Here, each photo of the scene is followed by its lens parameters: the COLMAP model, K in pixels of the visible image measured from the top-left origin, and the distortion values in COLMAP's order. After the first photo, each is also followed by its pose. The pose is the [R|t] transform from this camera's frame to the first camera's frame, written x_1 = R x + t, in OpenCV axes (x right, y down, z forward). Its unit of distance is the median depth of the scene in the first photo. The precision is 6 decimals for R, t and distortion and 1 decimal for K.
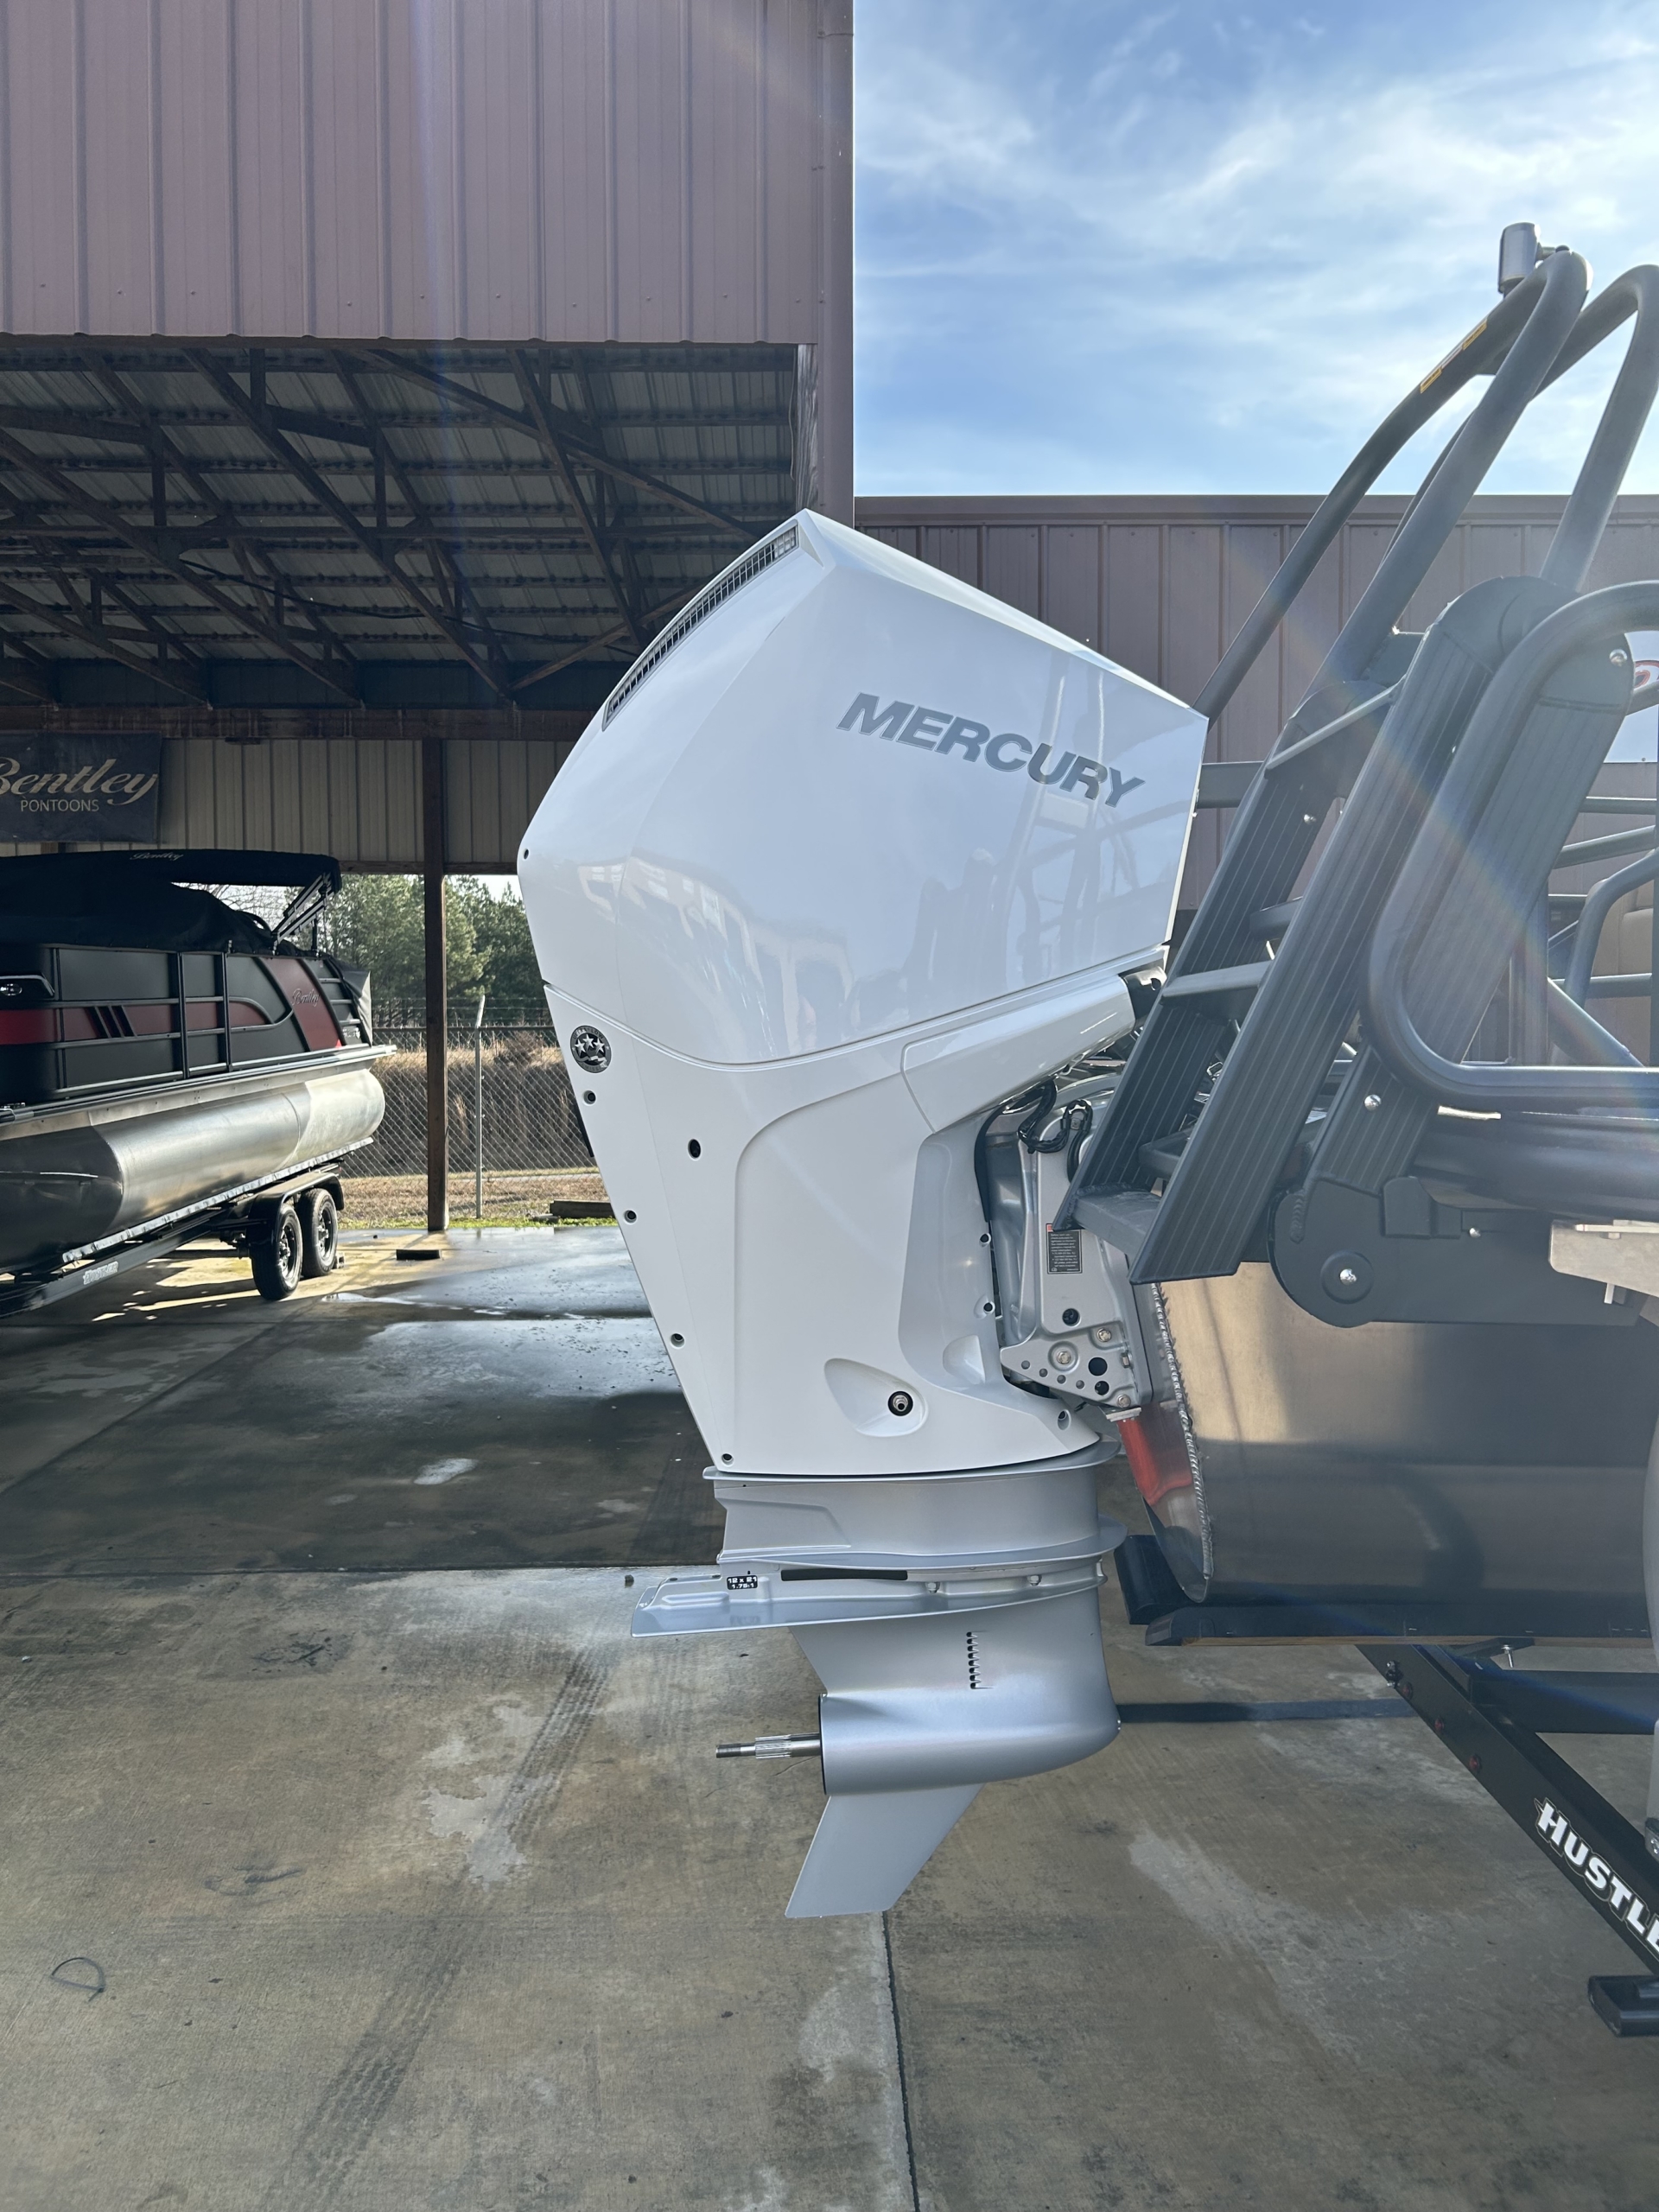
lens RADIAL K [[1647.8, 0, 825.4], [0, 1647.8, 1104.9], [0, 0, 1]] dist [0.041865, -0.036723]
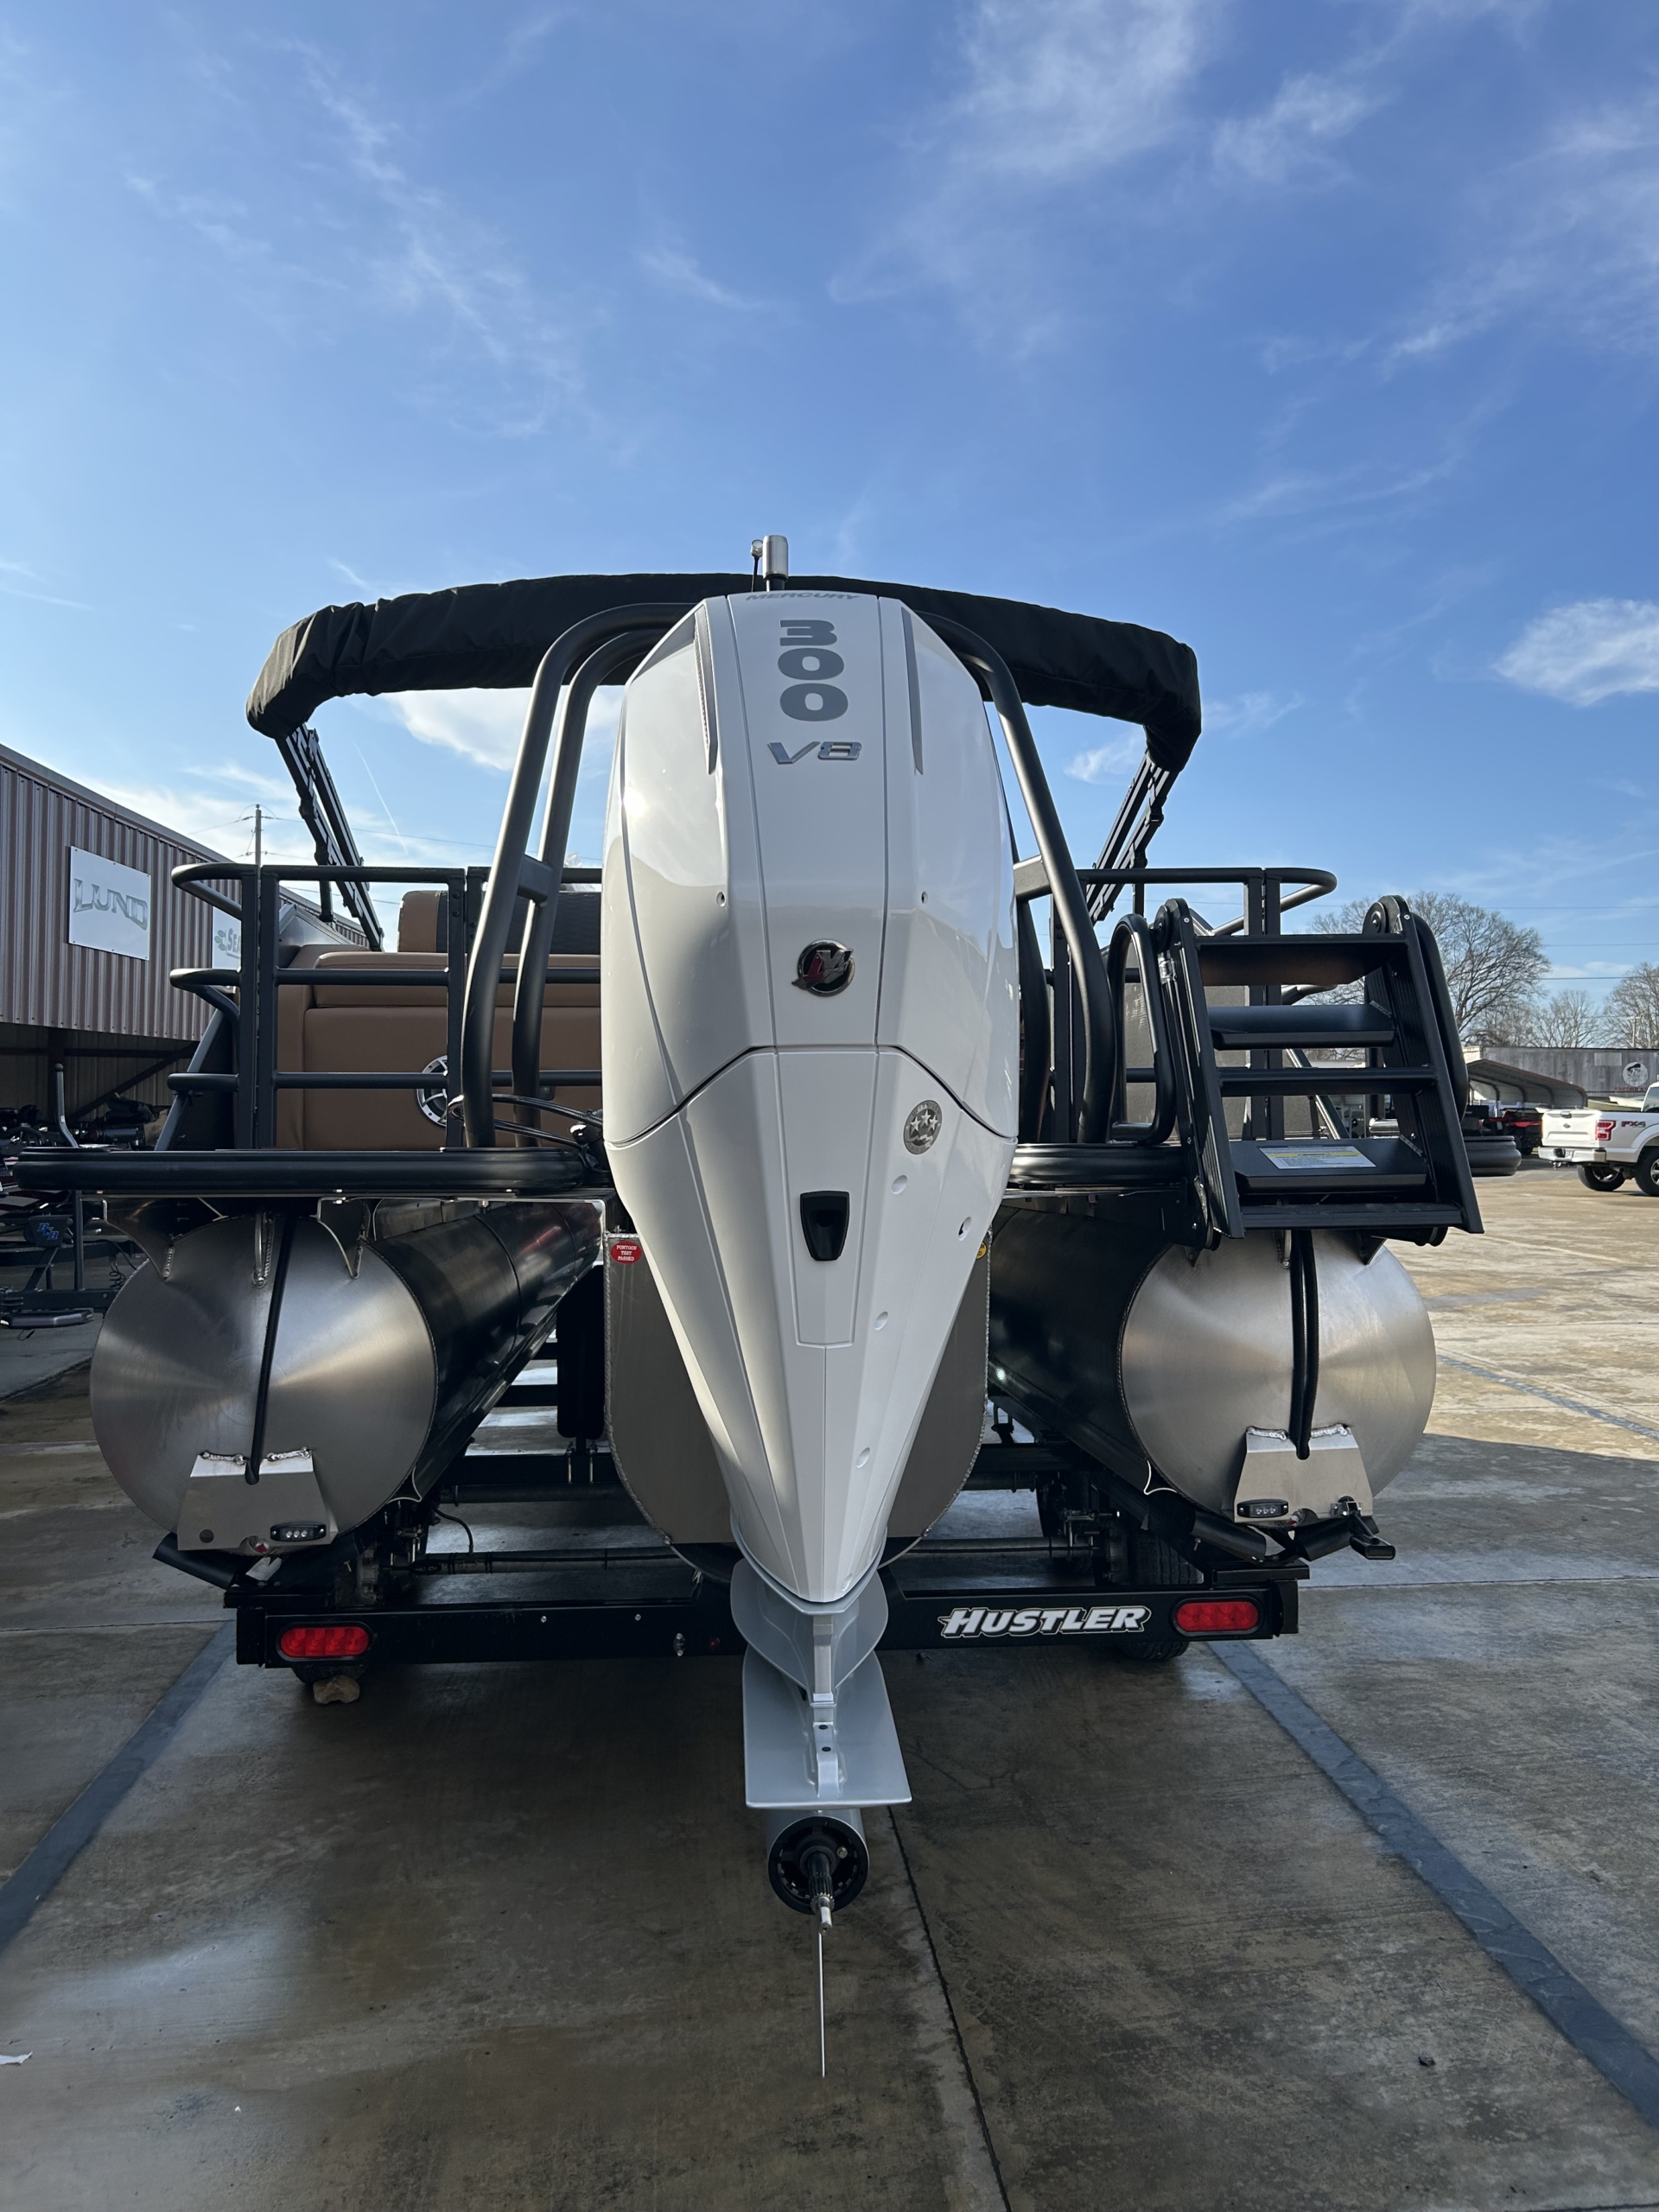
lens RADIAL K [[1647.8, 0, 822.0], [0, 1647.8, 1103.9], [0, 0, 1]] dist [0.041865, -0.036723]
pose [[-0.035080, -0.000552, 0.999384, -0.821857], [0.057090, 0.998366, 0.002555, -0.041640], [-0.997753, 0.057144, -0.034991, 0.879106]]
